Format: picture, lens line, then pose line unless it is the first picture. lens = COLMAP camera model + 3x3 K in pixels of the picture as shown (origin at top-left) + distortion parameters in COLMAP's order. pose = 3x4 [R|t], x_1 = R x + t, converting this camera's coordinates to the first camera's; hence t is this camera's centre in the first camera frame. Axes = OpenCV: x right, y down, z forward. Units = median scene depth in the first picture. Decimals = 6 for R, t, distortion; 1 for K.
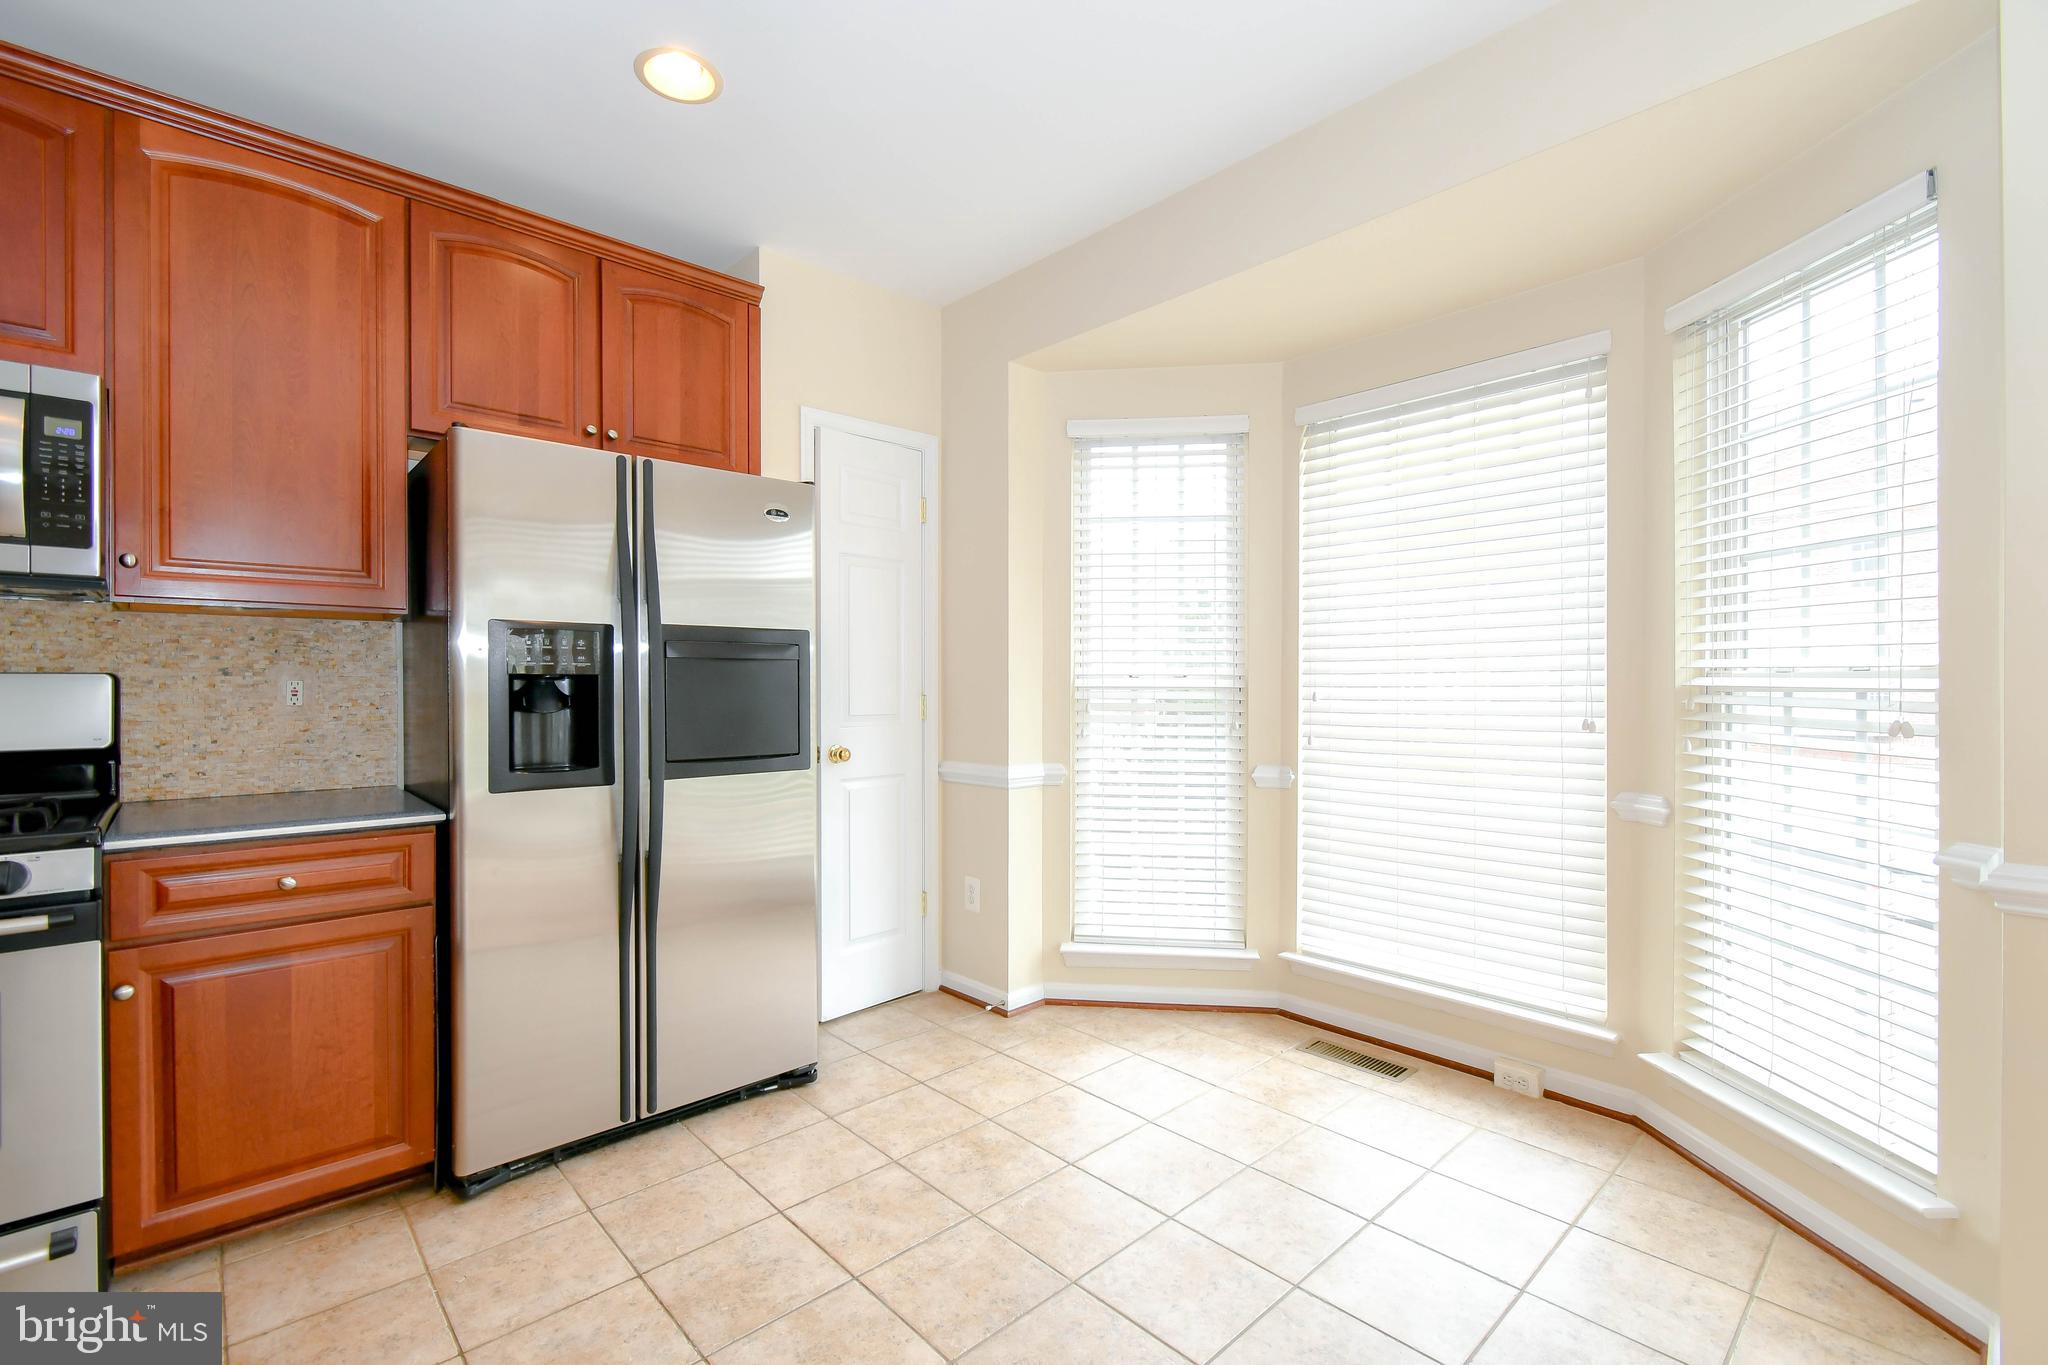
lens RADIAL K [[906.2, 0, 1026.6], [0, 906.2, 687.9], [0, 0, 1]] dist [0.004519, -0.001886]
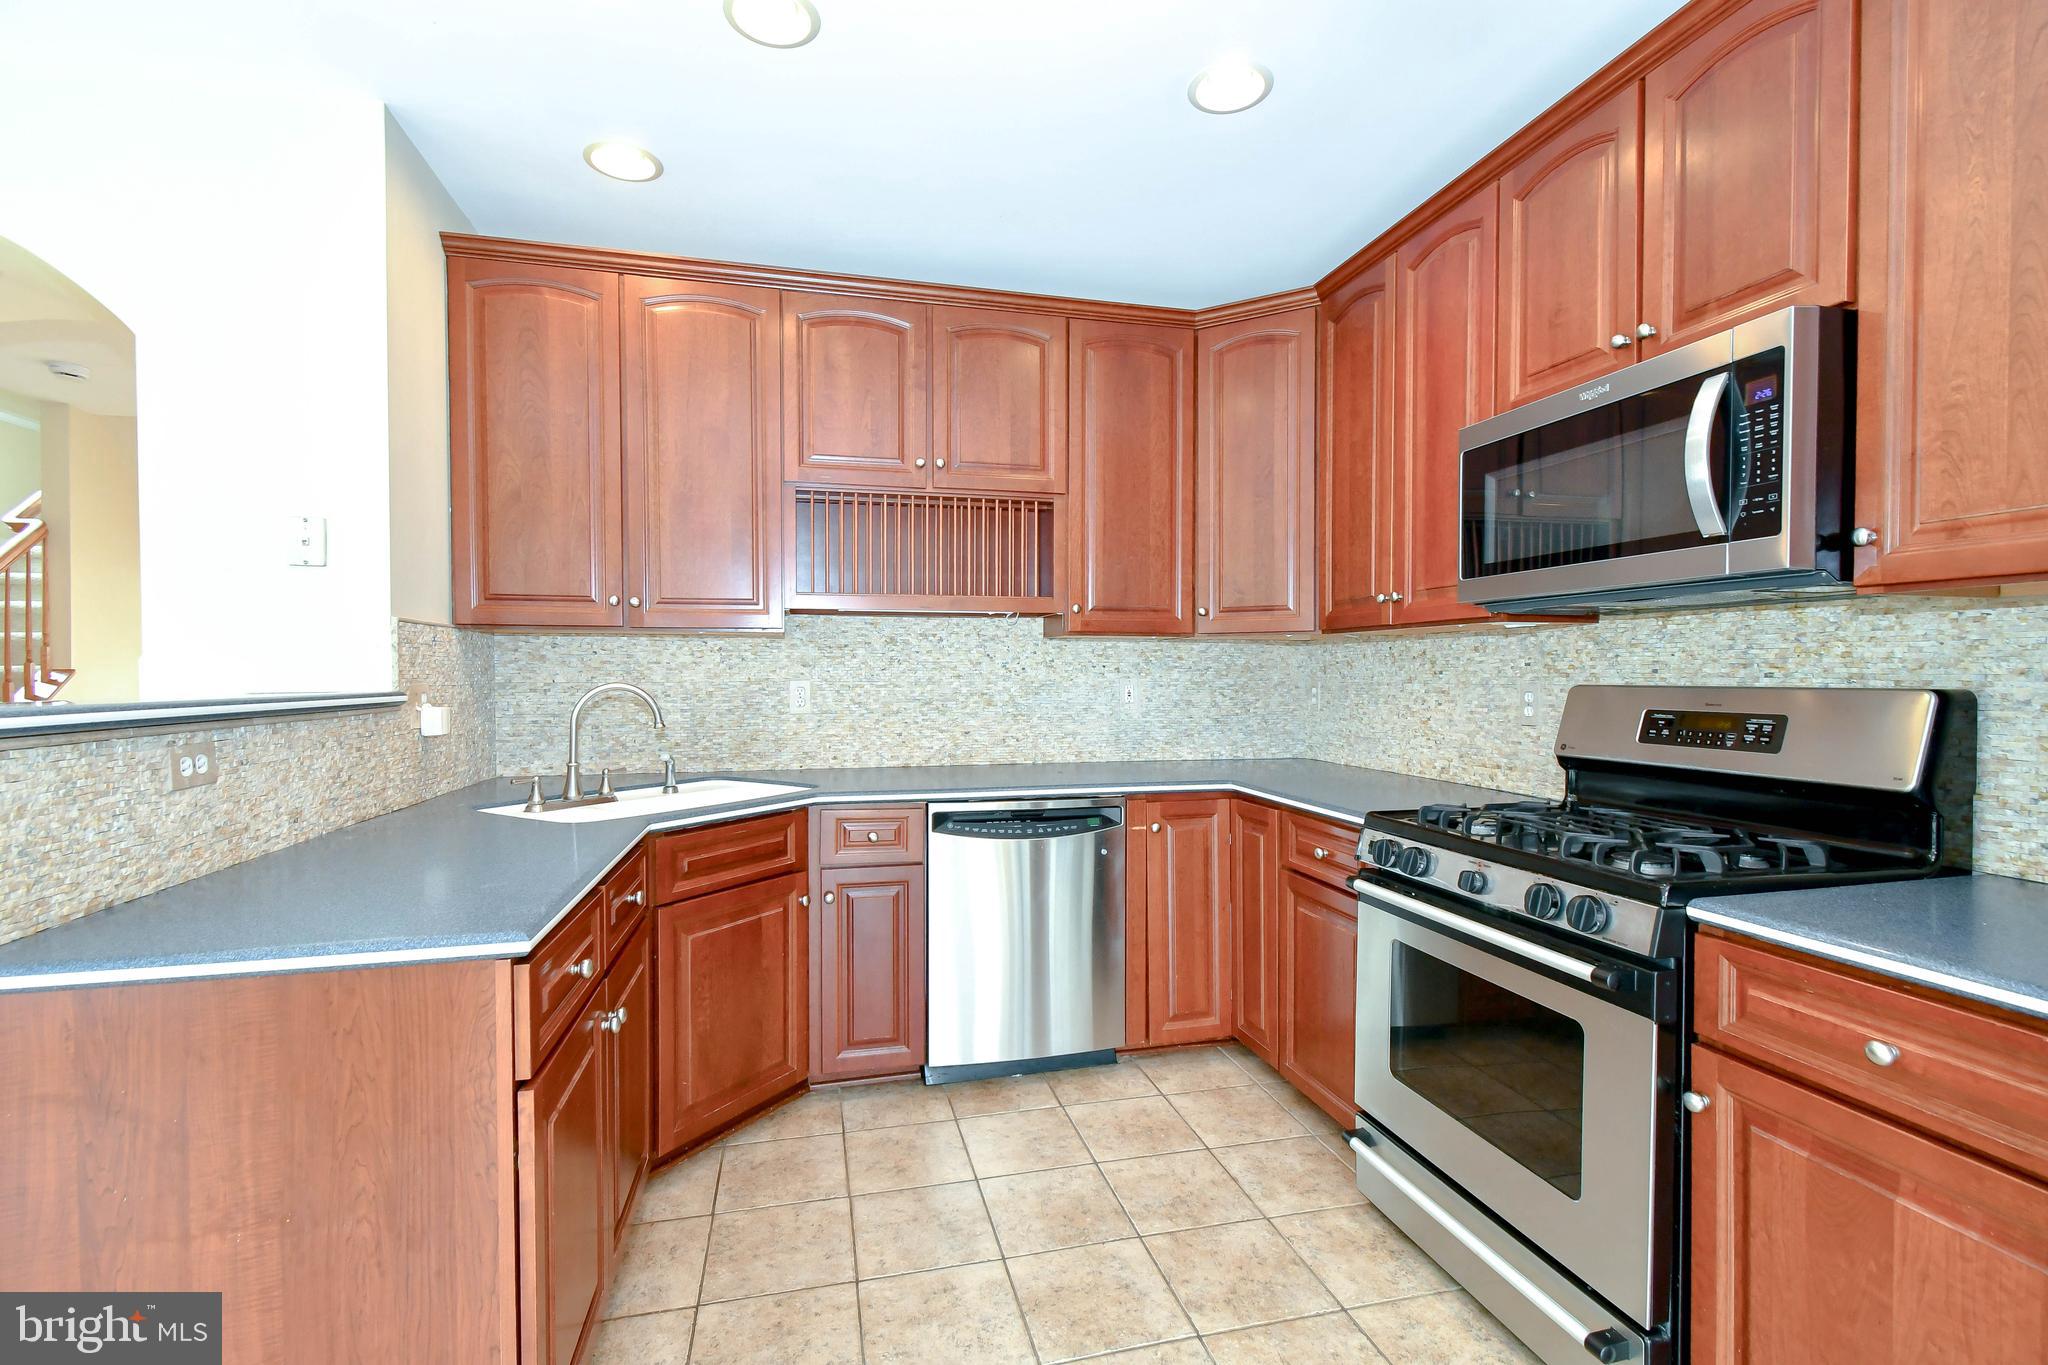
lens RADIAL K [[906.2, 0, 1033.9], [0, 906.2, 695.0], [0, 0, 1]] dist [0.004519, -0.001886]
pose [[-0.479480, 0.023169, -0.877247, -0.027672], [-0.000216, 0.999648, 0.026520, -0.030426], [0.877553, 0.012905, -0.479306, 0.698600]]
